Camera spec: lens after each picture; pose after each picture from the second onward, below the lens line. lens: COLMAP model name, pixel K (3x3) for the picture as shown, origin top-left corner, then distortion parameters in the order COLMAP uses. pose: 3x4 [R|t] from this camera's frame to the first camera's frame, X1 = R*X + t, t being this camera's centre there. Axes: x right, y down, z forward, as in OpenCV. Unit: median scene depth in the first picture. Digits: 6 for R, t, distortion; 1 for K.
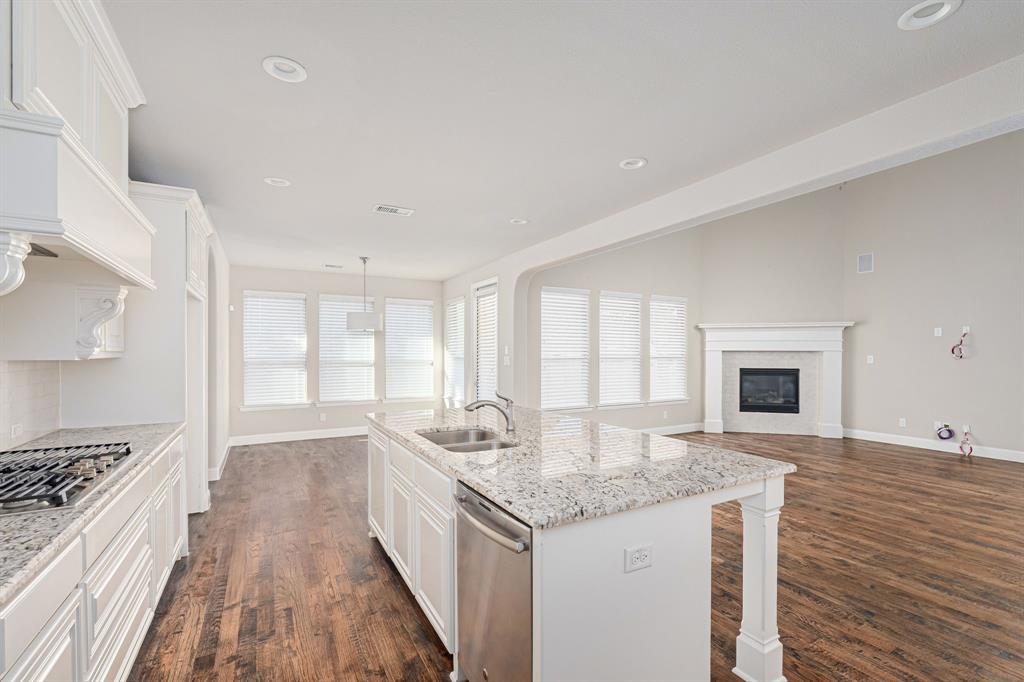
lens RADIAL K [[452.8, 0, 513.1], [0, 452.8, 351.0], [0, 0, 1]] dist [-0.006324, 0.000278]
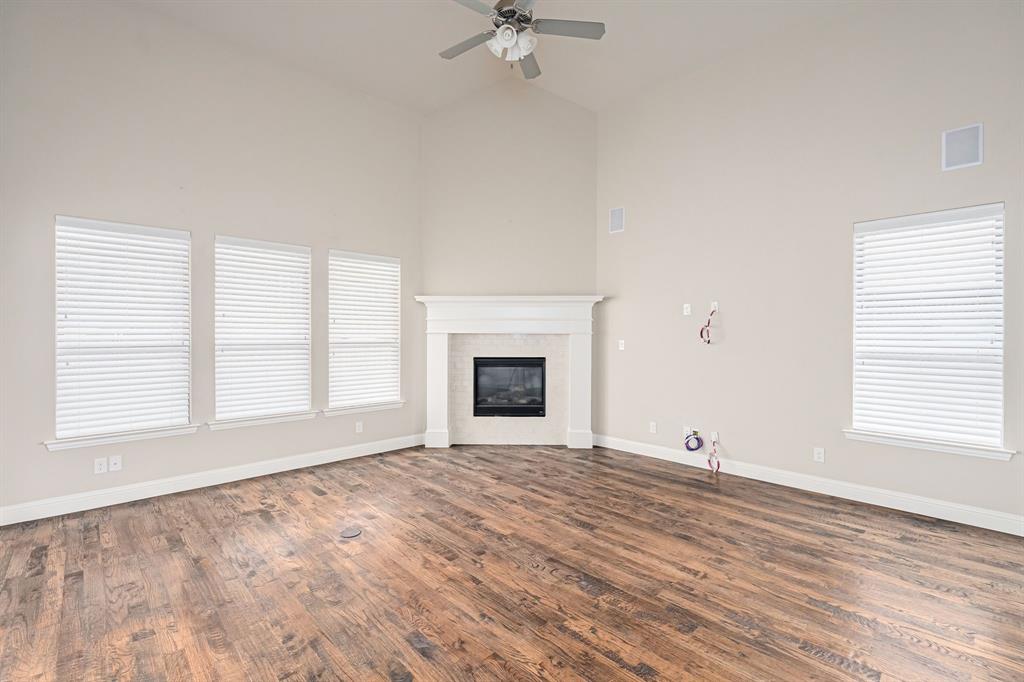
lens RADIAL K [[452.8, 0, 516.2], [0, 452.8, 337.0], [0, 0, 1]] dist [-0.006324, 0.000278]
pose [[0.967034, -0.000767, 0.254646, 0.401163], [-0.001333, 0.999966, 0.008078, -0.000791], [-0.254644, -0.008151, 0.967001, 0.285586]]
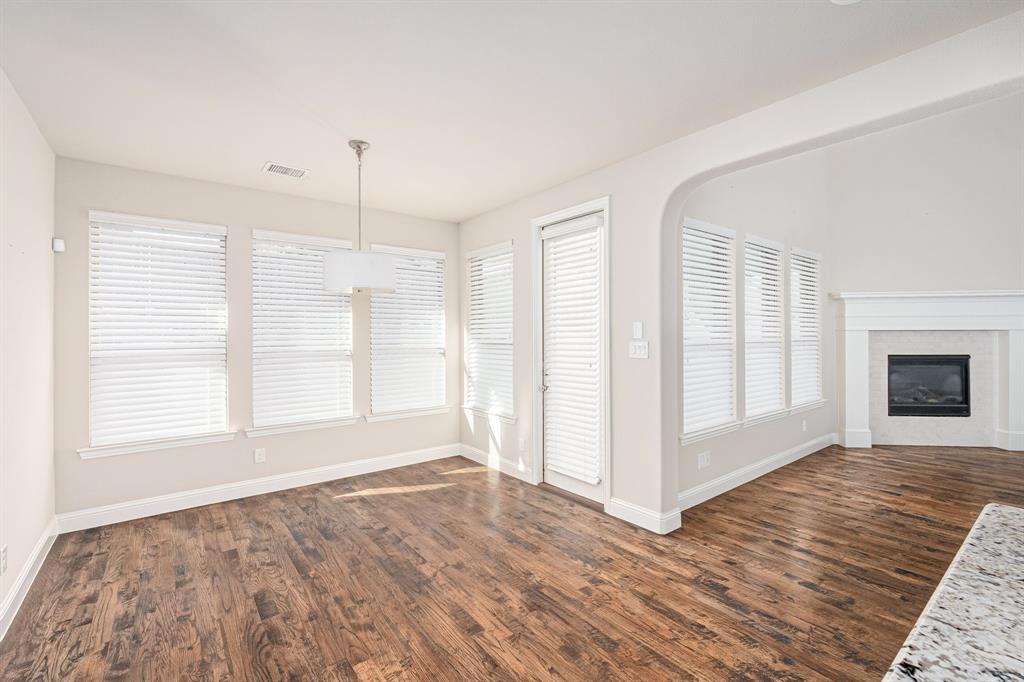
lens RADIAL K [[452.8, 0, 514.7], [0, 452.8, 330.0], [0, 0, 1]] dist [-0.006324, 0.000278]
pose [[0.987585, -0.004432, 0.157022, -0.201125], [0.005726, 0.999953, -0.007786, 0.001395], [-0.156980, 0.008589, 0.987564, 0.411611]]
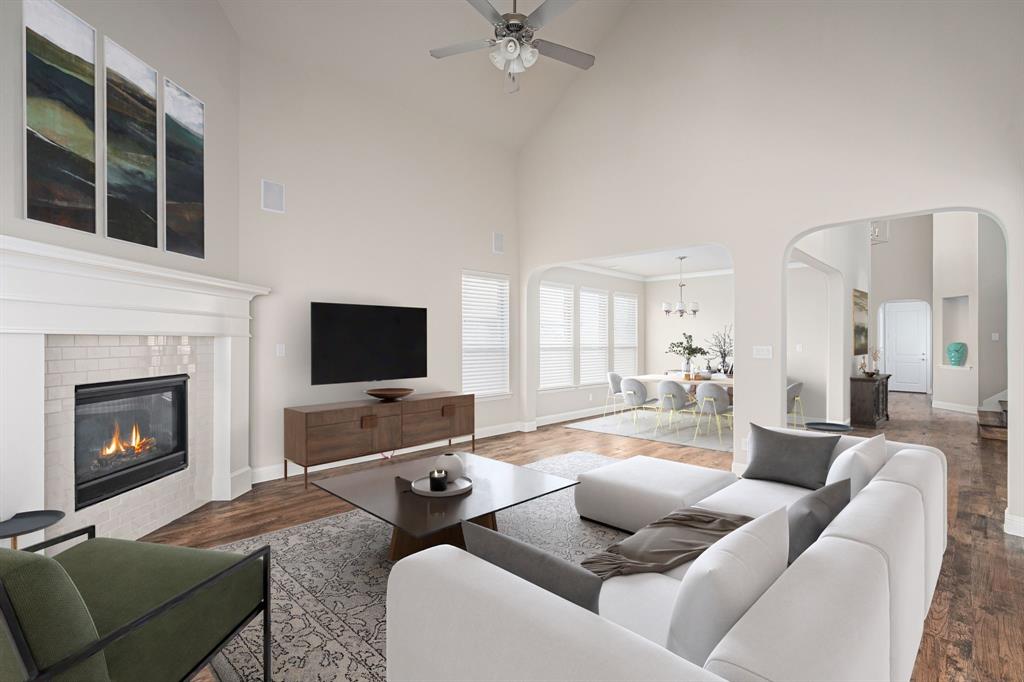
lens RADIAL K [[452.8, 0, 522.5], [0, 452.8, 342.2], [0, 0, 1]] dist [-0.006324, 0.000278]
pose [[-0.274675, -0.000476, 0.961537, 0.084108], [-0.000310, 1.000000, 0.000406, 0.005976], [-0.961537, -0.000187, -0.274675, 0.808211]]
